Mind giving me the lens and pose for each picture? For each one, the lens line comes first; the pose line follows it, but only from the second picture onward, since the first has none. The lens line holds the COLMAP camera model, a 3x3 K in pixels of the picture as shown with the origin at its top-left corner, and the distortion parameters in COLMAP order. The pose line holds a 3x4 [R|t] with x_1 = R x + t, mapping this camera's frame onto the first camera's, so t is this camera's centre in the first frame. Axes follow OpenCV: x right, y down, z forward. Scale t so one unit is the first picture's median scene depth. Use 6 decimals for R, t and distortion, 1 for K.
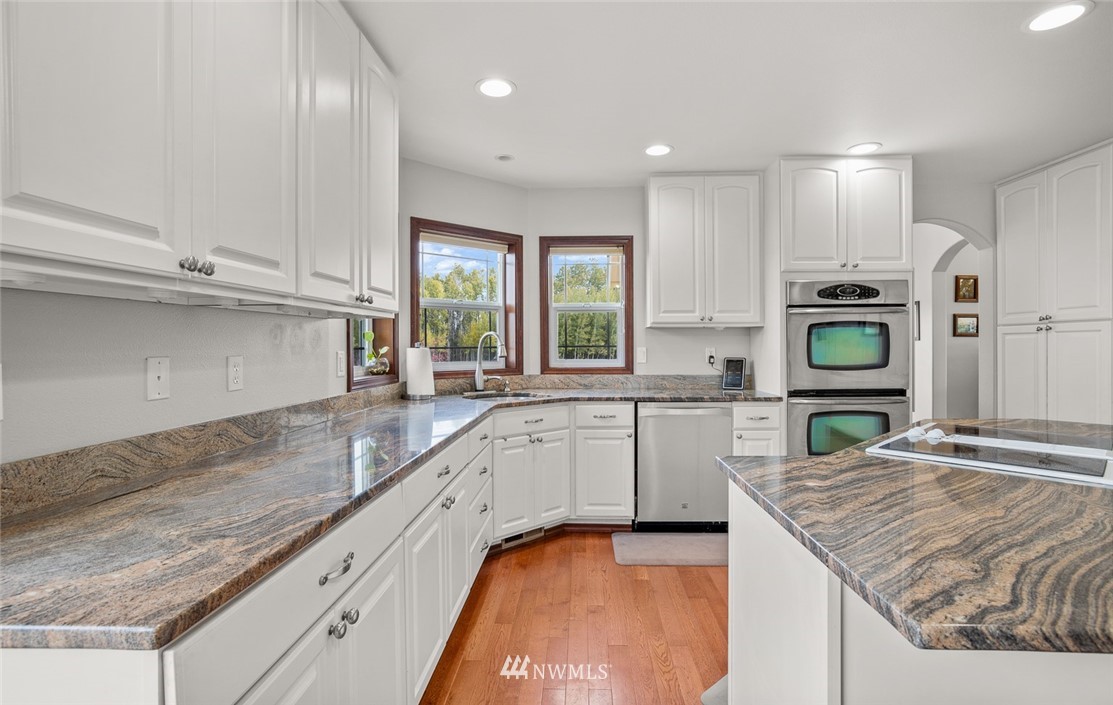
lens RADIAL K [[523.7, 0, 556.5], [0, 523.7, 352.5], [0, 0, 1]] dist [-0.027455, 0.000127]
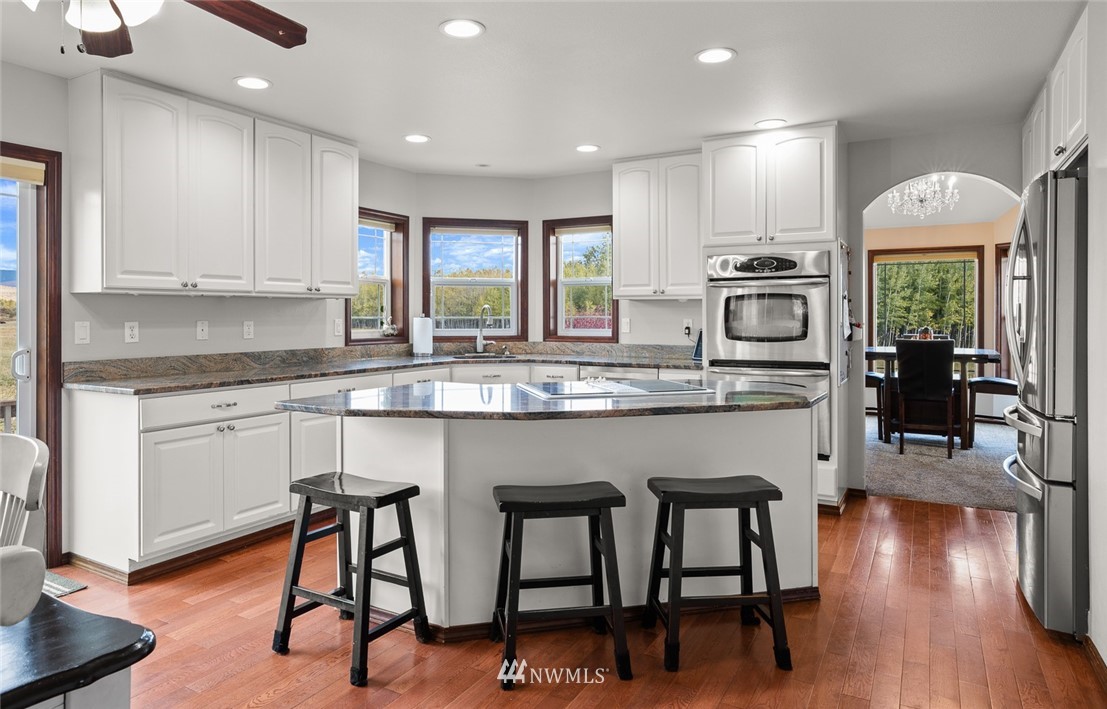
lens RADIAL K [[686.6, 0, 539.9], [0, 686.6, 317.4], [0, 0, 1]] dist [-0.012933, 0.000128]
pose [[0.884253, 0.005083, -0.466980, 0.759961], [-0.010282, 0.999910, -0.008584, 0.002416], [0.466895, 0.012392, 0.884226, -0.371400]]
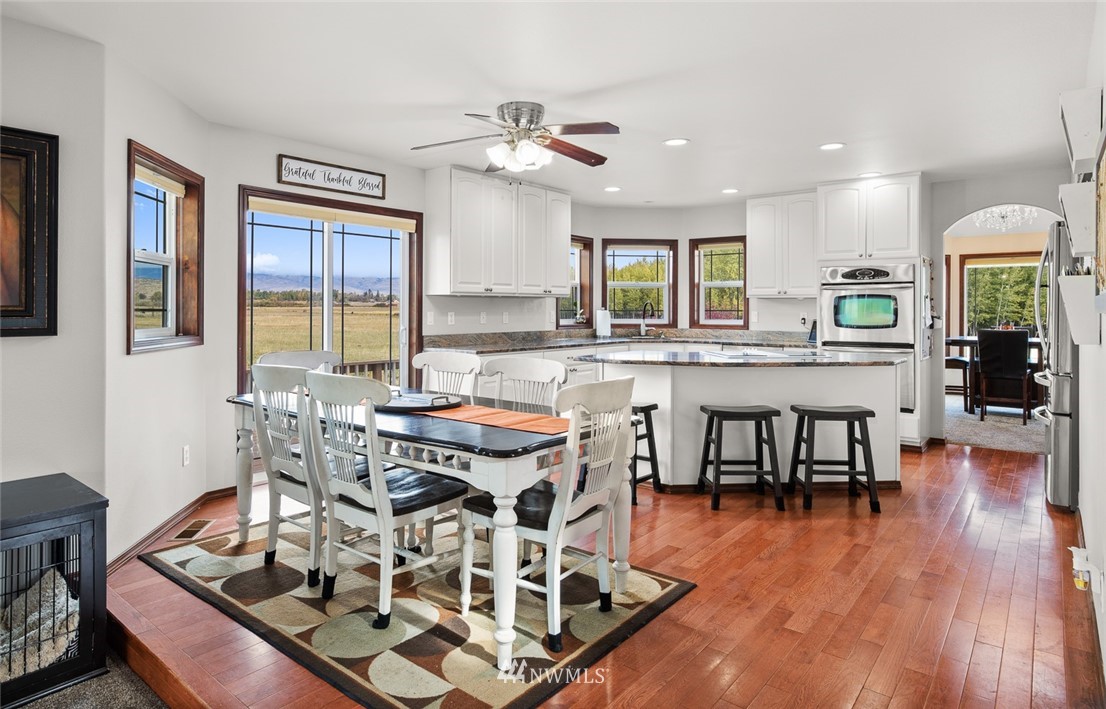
lens RADIAL K [[653.0, 0, 521.1], [0, 653.0, 309.6], [0, 0, 1]] dist [-0.001885, 0.000969]
pose [[0.793608, 0.007939, -0.608378, 0.860523], [-0.015929, 0.999843, -0.007731, 0.010437], [0.608221, 0.015826, 0.793610, -0.954689]]
